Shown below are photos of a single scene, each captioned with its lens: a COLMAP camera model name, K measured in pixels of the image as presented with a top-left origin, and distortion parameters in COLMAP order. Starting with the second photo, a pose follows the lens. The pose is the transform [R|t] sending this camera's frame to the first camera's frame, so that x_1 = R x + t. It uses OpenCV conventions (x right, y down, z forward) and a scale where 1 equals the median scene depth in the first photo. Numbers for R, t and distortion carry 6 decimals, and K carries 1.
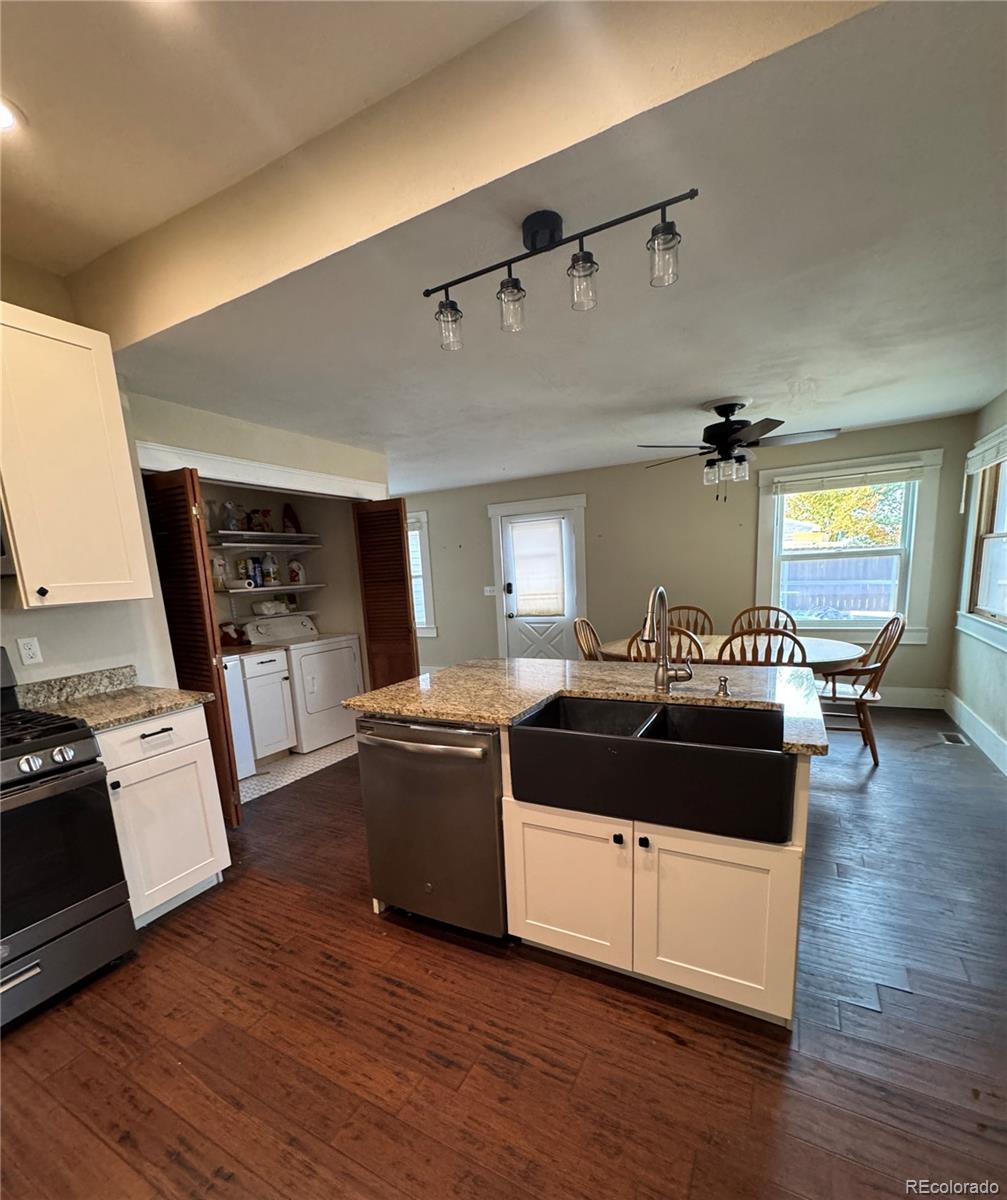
lens RADIAL K [[534.8, 0, 502.0], [0, 534.8, 670.1], [0, 0, 1]] dist [-0.001316, -0.000332]
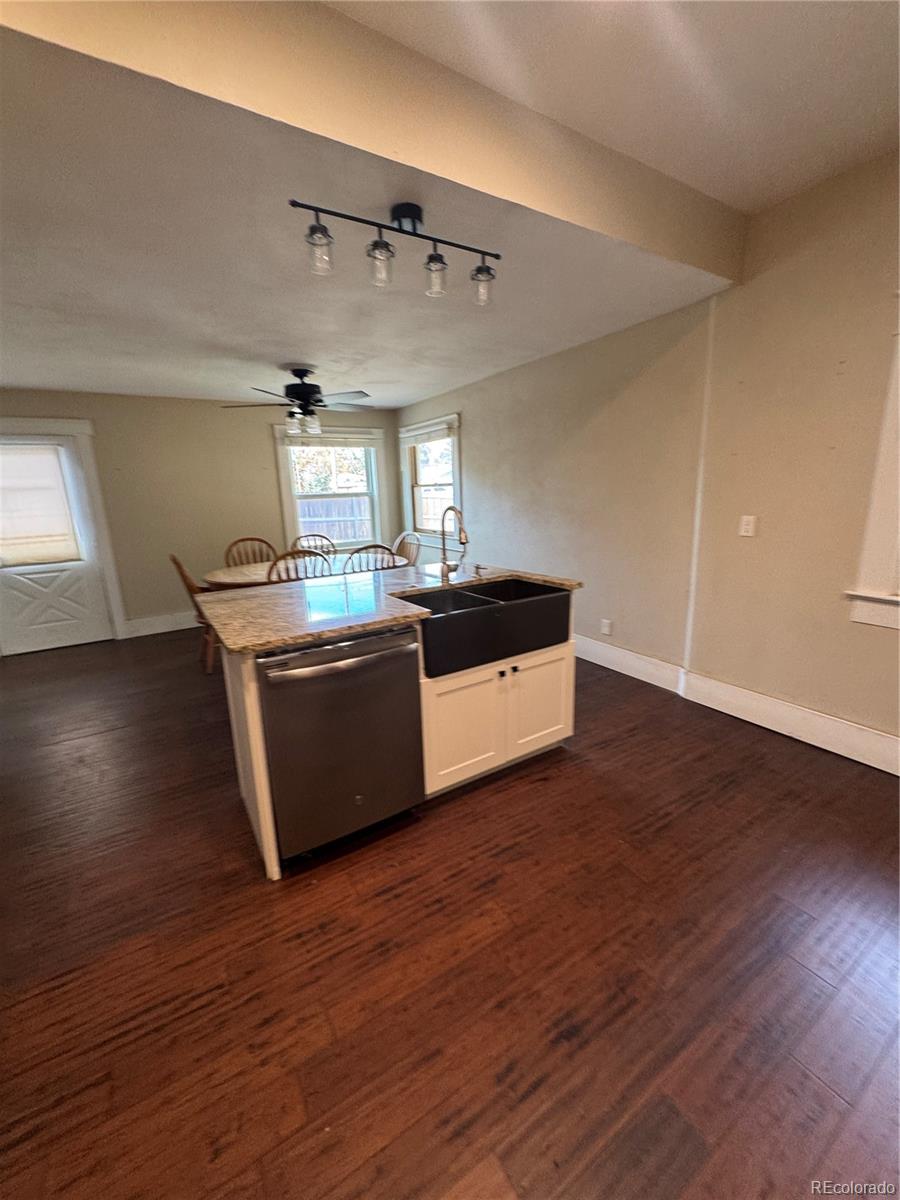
lens RADIAL K [[478.2, 0, 450.0], [0, 478.2, 600.0], [0, 0, 1]] dist [-0.002121, 0.000450]
pose [[0.494280, -0.159433, 0.854557, -0.756154], [0.167959, 0.982030, 0.086067, -0.018249], [-0.852923, 0.100989, 0.512176, 0.336814]]
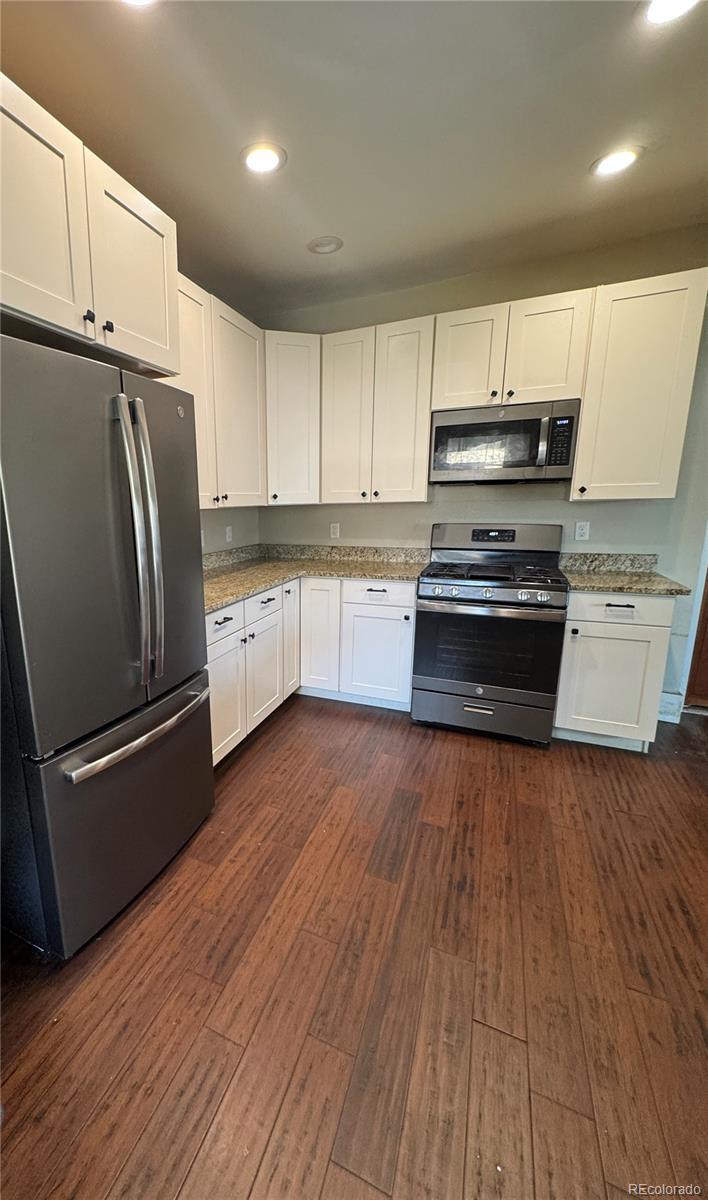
lens RADIAL K [[478.9, 0, 259.3], [0, 478.9, 600.5], [0, 0, 1]] dist [-0.000298, -0.000056]
pose [[0.036654, 0.253371, -0.966674, 0.427544], [-0.173187, 0.954298, 0.243560, -0.023169], [0.984207, 0.158488, 0.078859, 0.076224]]
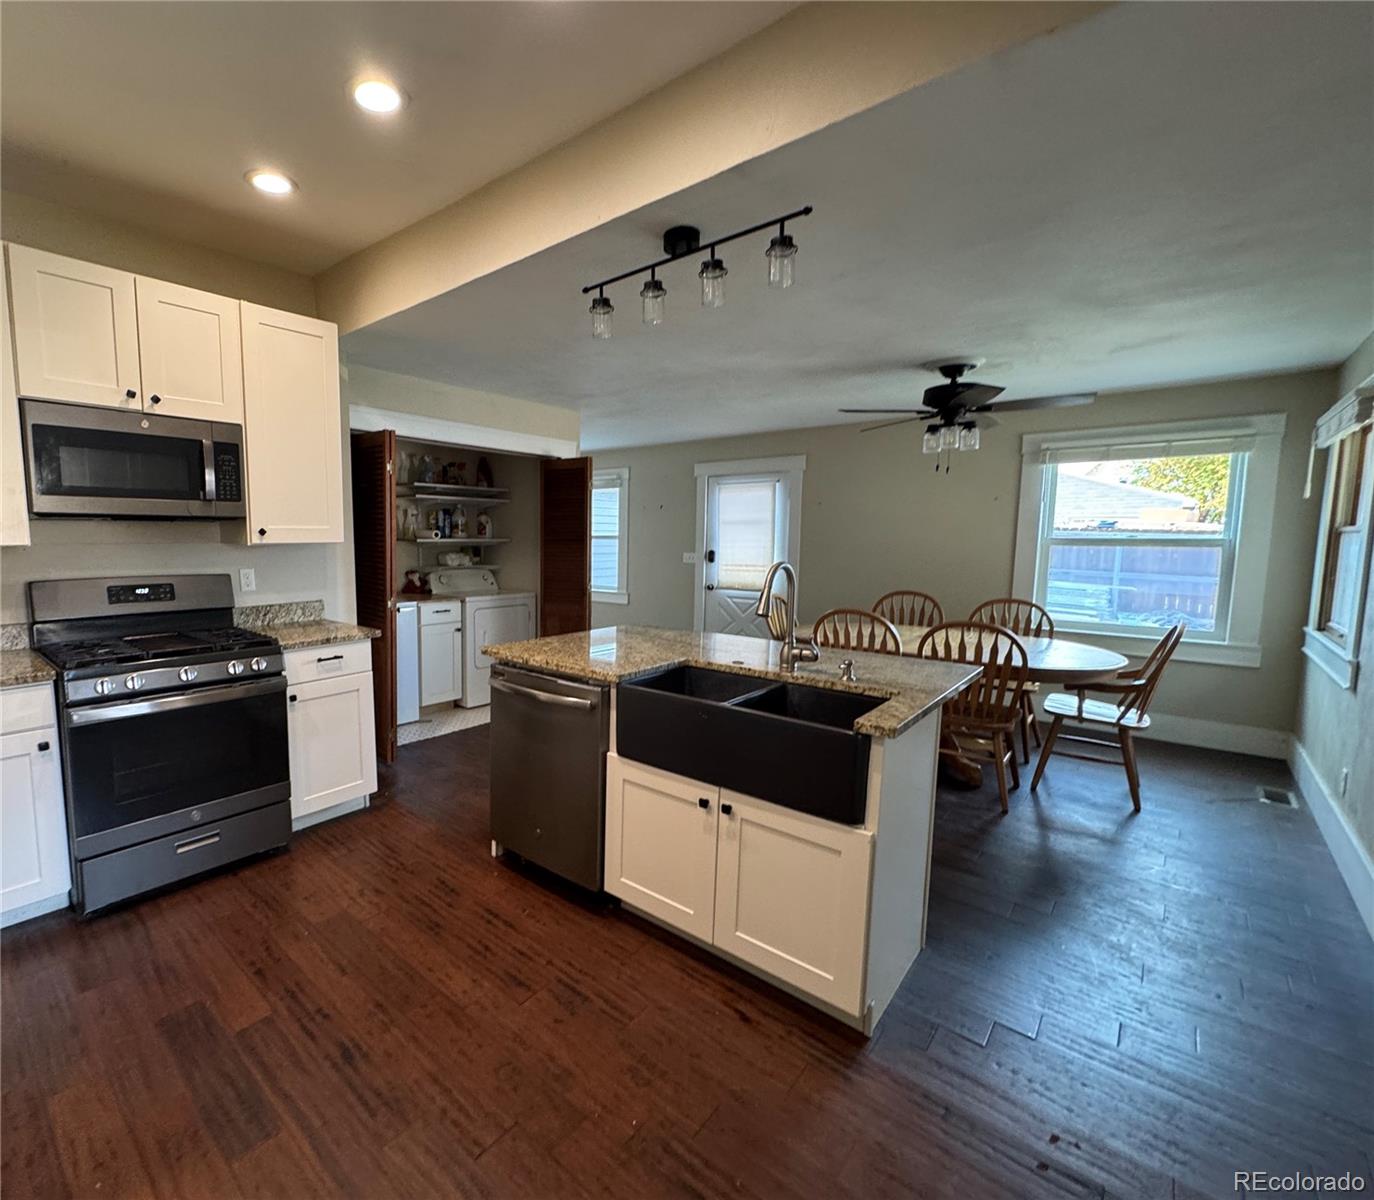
lens RADIAL K [[637.9, 0, 573.8], [0, 637.9, 601.7], [0, 0, 1]] dist [-0.001834, 0.000548]
pose [[0.964652, 0.085045, -0.249426, 0.198188], [-0.102883, 0.992921, -0.059349, 0.024368], [0.242613, 0.082913, 0.966574, -0.217386]]
